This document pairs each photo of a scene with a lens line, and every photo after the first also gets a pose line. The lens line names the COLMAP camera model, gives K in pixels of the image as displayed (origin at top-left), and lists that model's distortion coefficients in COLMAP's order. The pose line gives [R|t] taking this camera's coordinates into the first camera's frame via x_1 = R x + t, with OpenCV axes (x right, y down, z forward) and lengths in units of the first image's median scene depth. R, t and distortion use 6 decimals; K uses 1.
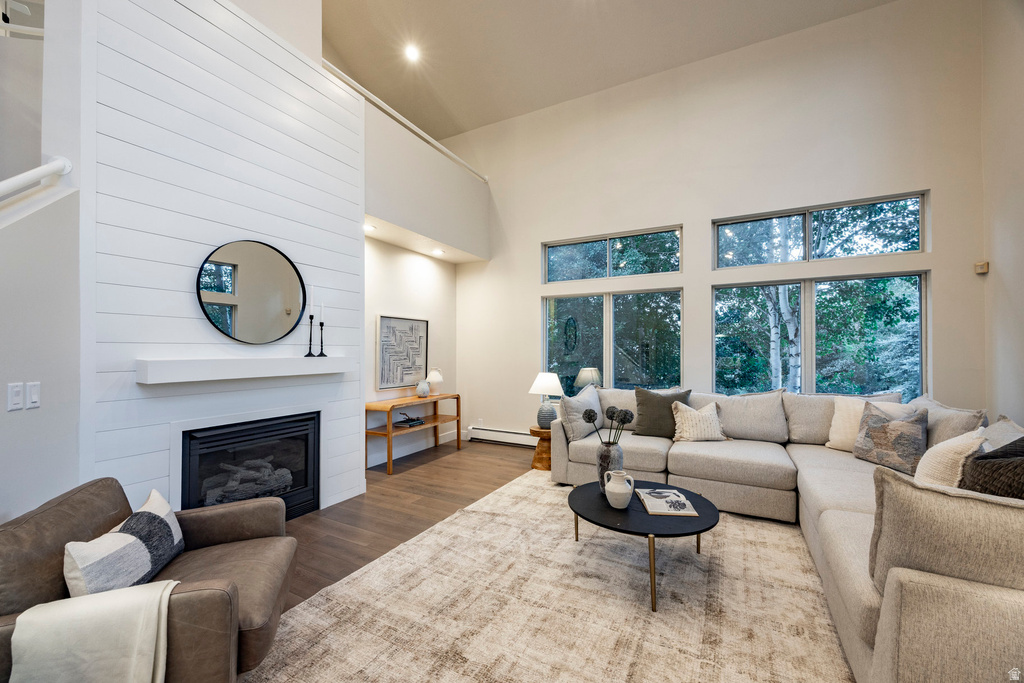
lens RADIAL K [[397.7, 0, 516.2], [0, 397.7, 349.7], [0, 0, 1]] dist [-0.003343, 0.000064]
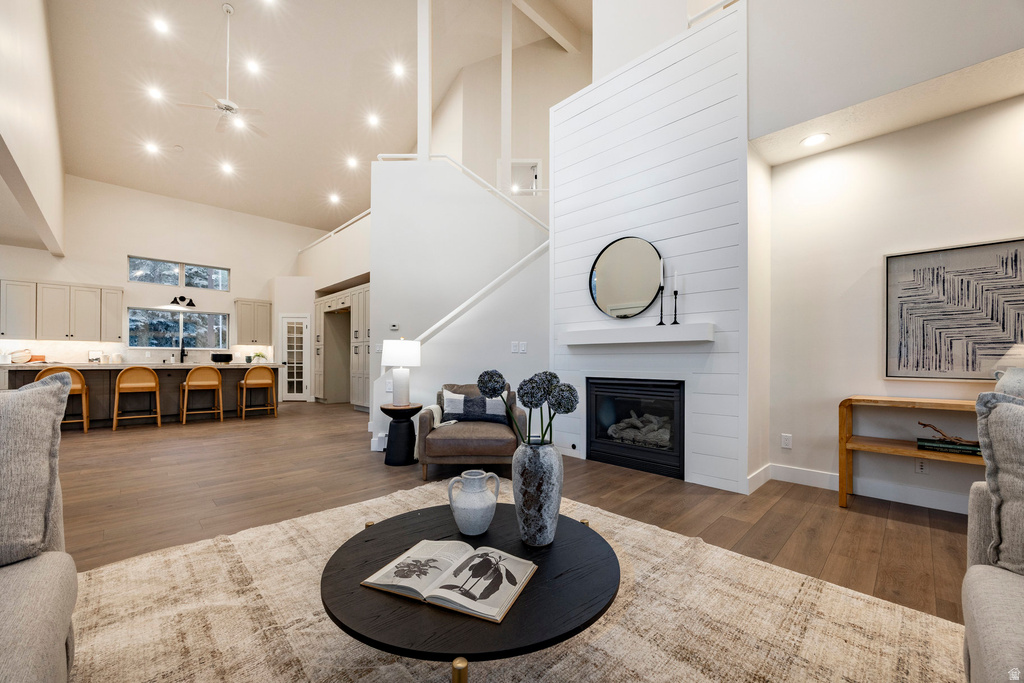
lens RADIAL K [[397.7, 0, 506.8], [0, 397.7, 358.3], [0, 0, 1]] dist [-0.003343, 0.000064]
pose [[-0.303857, -0.003507, -0.952711, 0.541024], [-0.000891, 0.999994, -0.003397, 0.096102], [0.952717, -0.000183, -0.303858, 0.822765]]
